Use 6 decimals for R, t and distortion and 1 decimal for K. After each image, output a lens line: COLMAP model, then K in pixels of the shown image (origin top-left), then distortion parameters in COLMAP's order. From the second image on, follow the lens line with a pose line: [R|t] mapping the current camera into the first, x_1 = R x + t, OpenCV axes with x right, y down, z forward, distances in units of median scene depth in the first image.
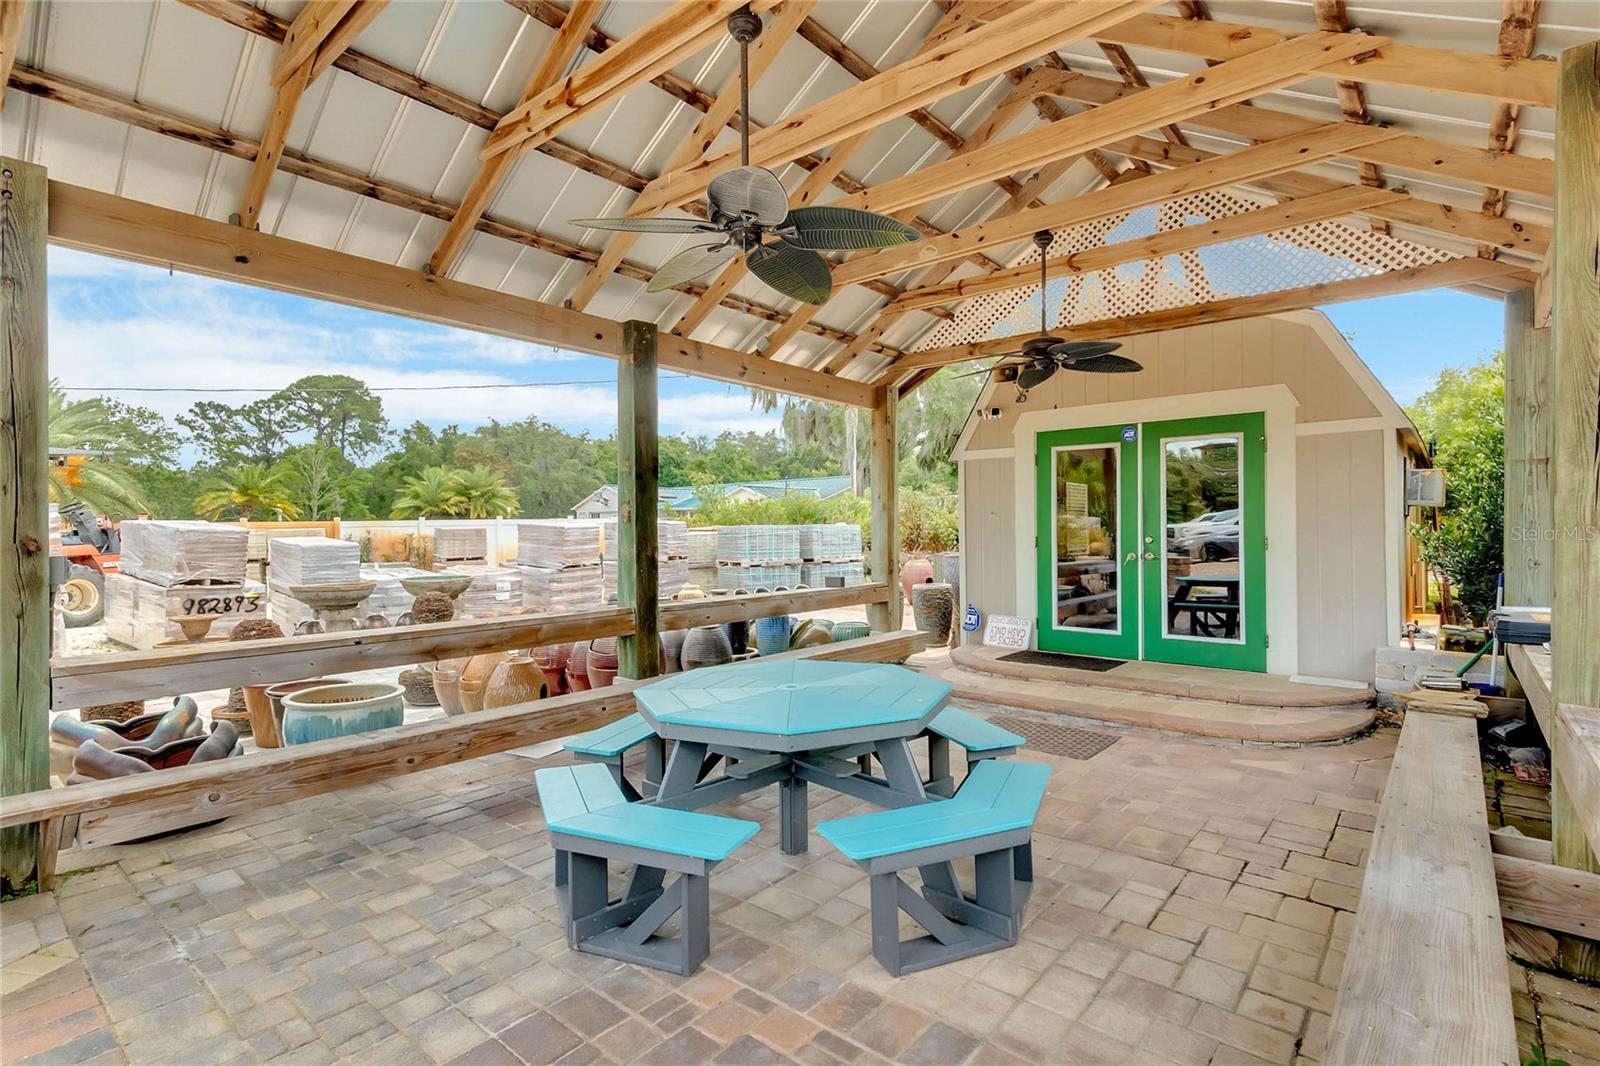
lens RADIAL K [[773.9, 0, 790.9], [0, 773.9, 544.4], [0, 0, 1]] dist [0.002553, 0.000307]
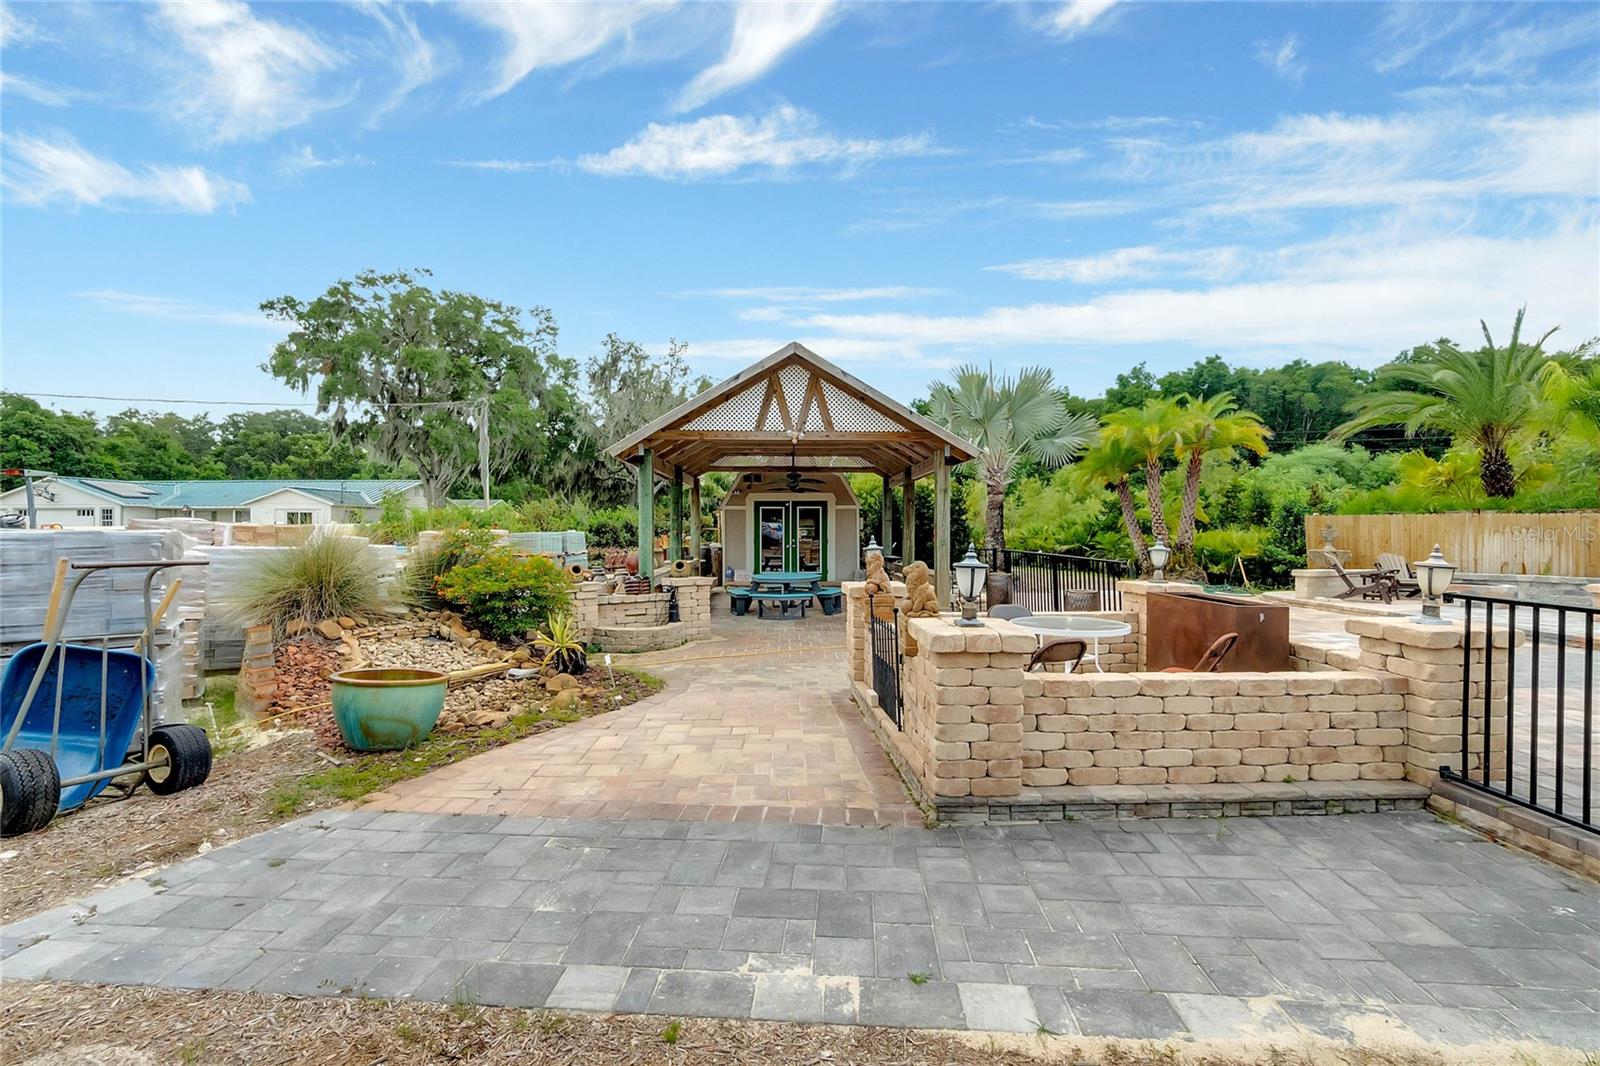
lens RADIAL K [[699.7, 0, 788.4], [0, 699.7, 540.4], [0, 0, 1]] dist [0.003865, -0.000151]
pose [[0.758803, -0.008028, 0.651271, -0.080887], [0.008559, 0.999961, 0.002354, -0.000832], [-0.651264, 0.003788, 0.758841, -0.063443]]
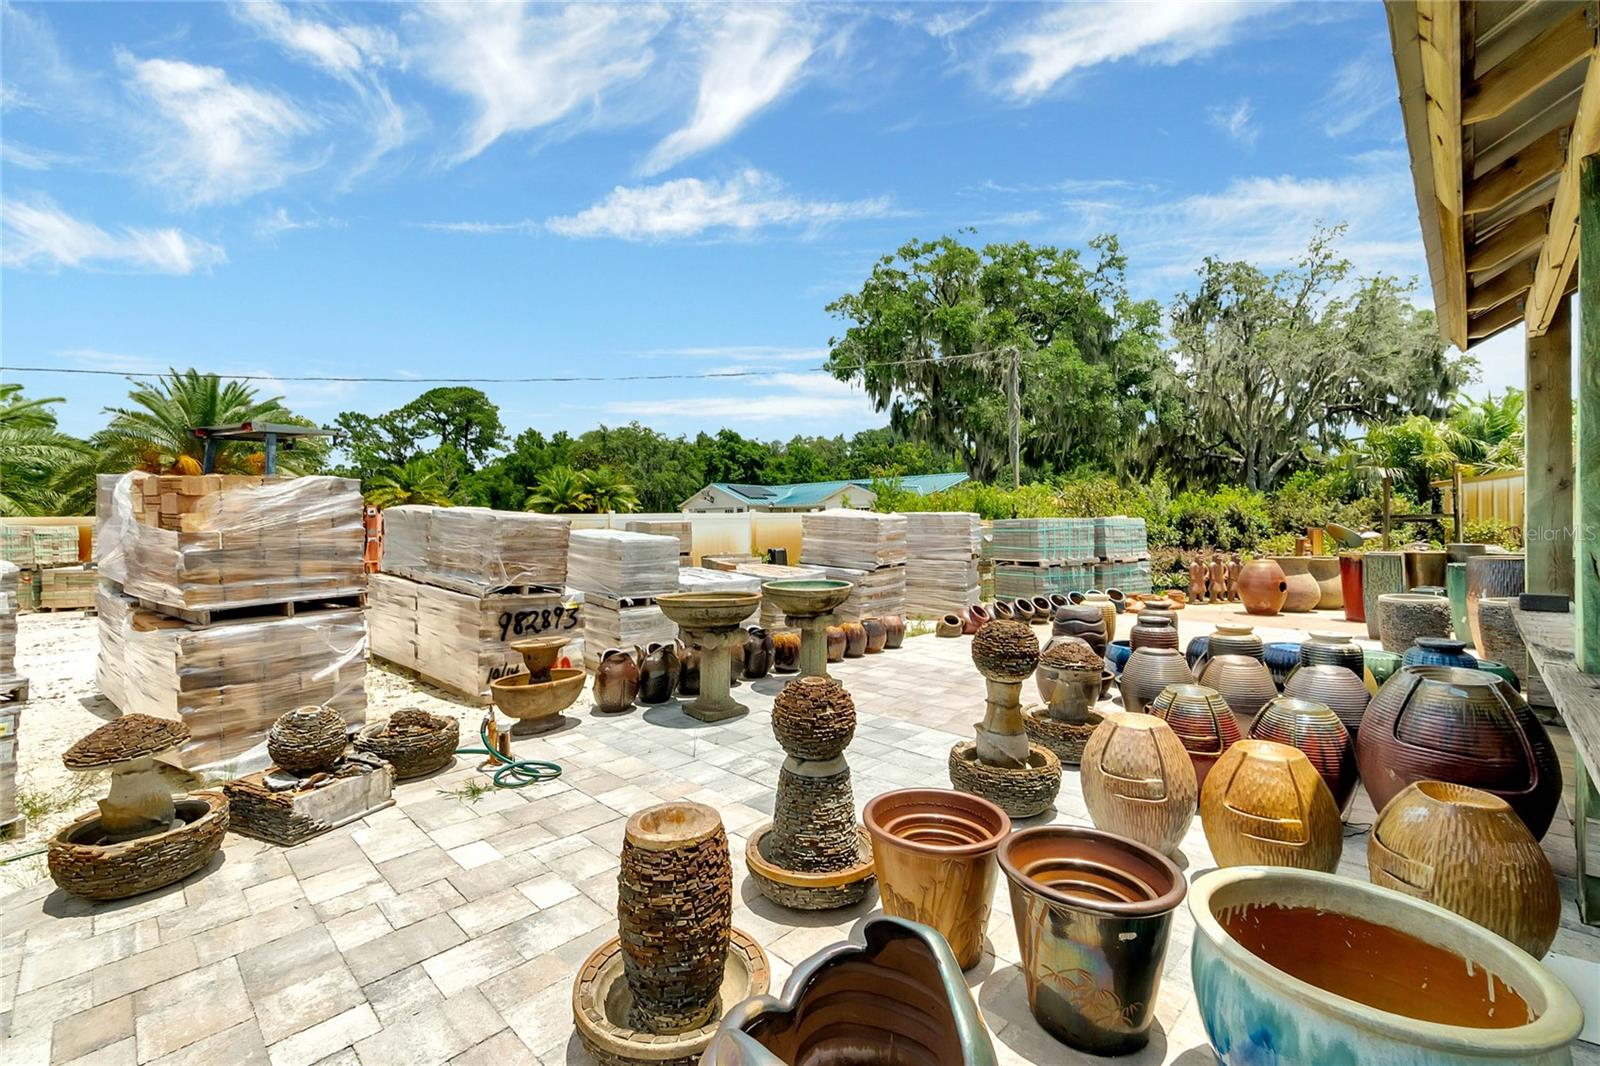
lens RADIAL K [[699.7, 0, 797.3], [0, 699.7, 530.1], [0, 0, 1]] dist [0.003865, -0.000151]
pose [[0.997714, 0.002354, -0.067534, -0.035194], [-0.003246, 0.999909, -0.013107, -0.000059], [0.067497, 0.013296, 0.997631, 0.027148]]
